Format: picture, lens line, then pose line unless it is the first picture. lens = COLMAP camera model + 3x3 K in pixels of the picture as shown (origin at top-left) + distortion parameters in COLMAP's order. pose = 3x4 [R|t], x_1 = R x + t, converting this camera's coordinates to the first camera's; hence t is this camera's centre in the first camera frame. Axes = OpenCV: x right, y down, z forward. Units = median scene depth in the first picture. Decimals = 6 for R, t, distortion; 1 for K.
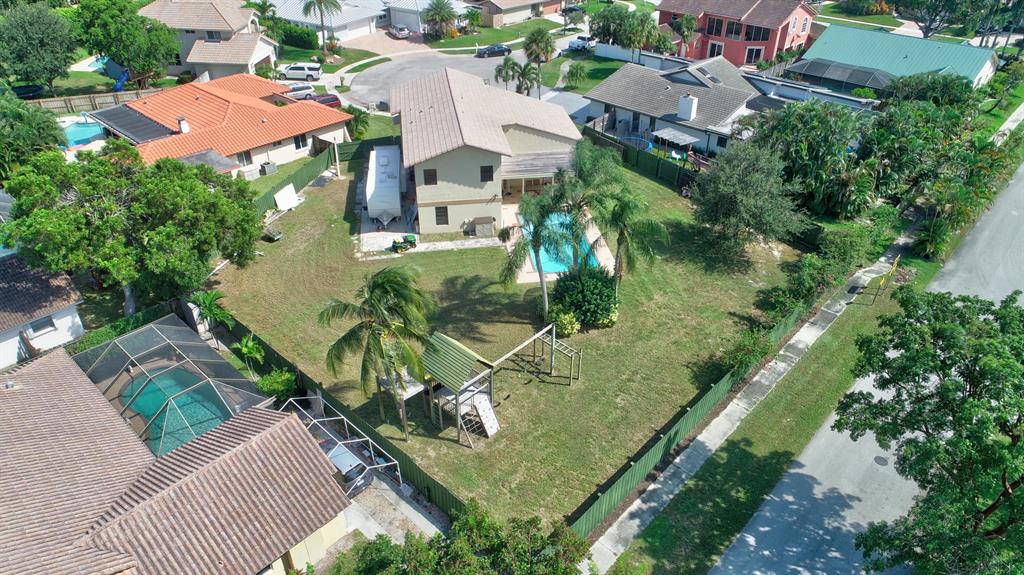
lens RADIAL K [[686.9, 0, 512.0], [0, 686.9, 287.5], [0, 0, 1]] dist [-0.003069, 0.000359]
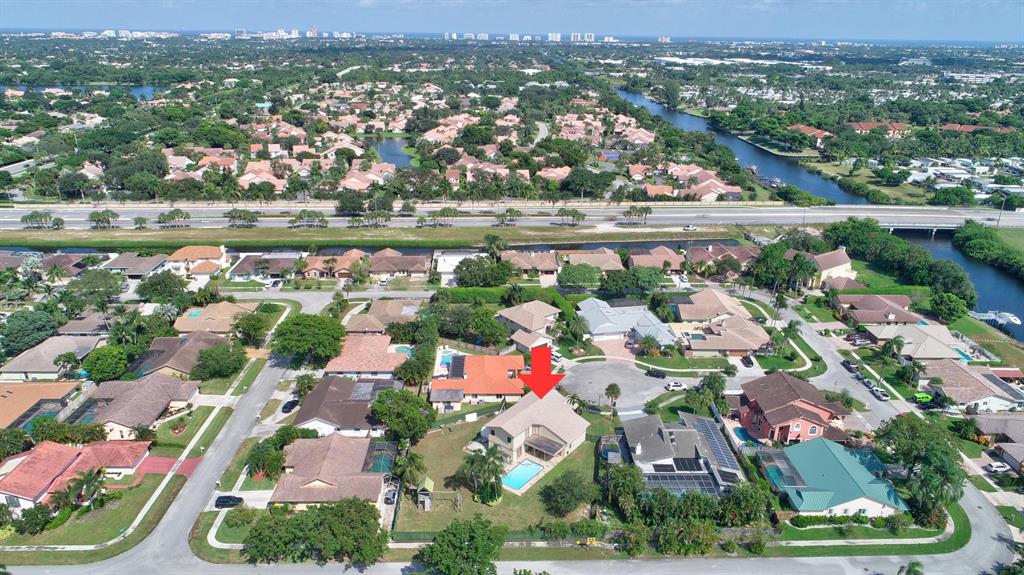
lens RADIAL K [[686.9, 0, 512.0], [0, 686.9, 287.5], [0, 0, 1]] dist [-0.003069, 0.000359]
pose [[0.699716, 0.256201, -0.666902, 1.619018], [-0.400857, 0.913489, -0.069650, -0.528819], [0.591363, 0.316067, 0.741883, -1.185890]]
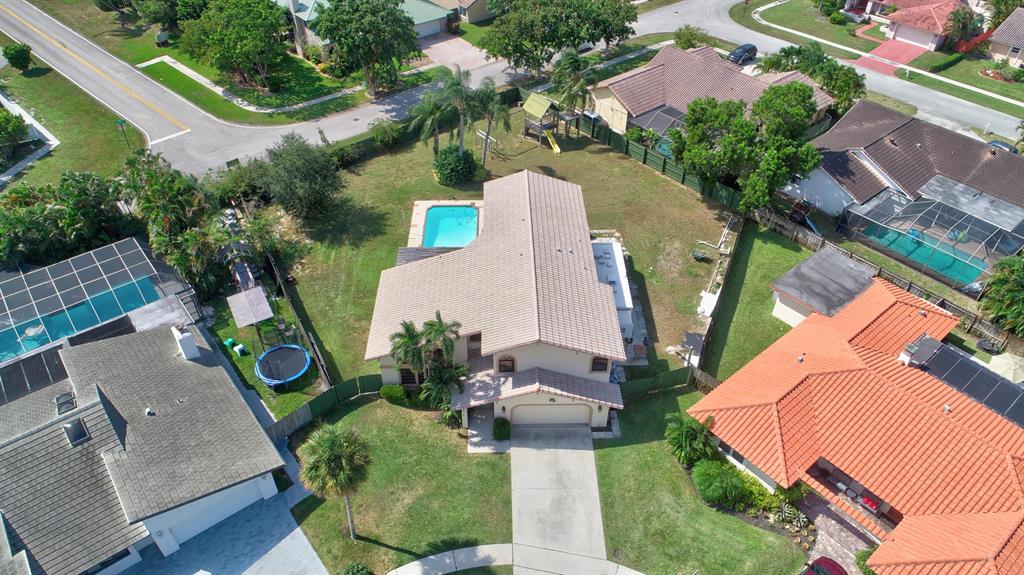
lens RADIAL K [[686.9, 0, 512.0], [0, 686.9, 287.5], [0, 0, 1]] dist [-0.003069, 0.000359]
pose [[-0.991766, -0.087734, 0.093288, -0.159110], [0.064861, 0.283987, 0.956632, -1.174284], [-0.110421, 0.954806, -0.275959, 1.428236]]
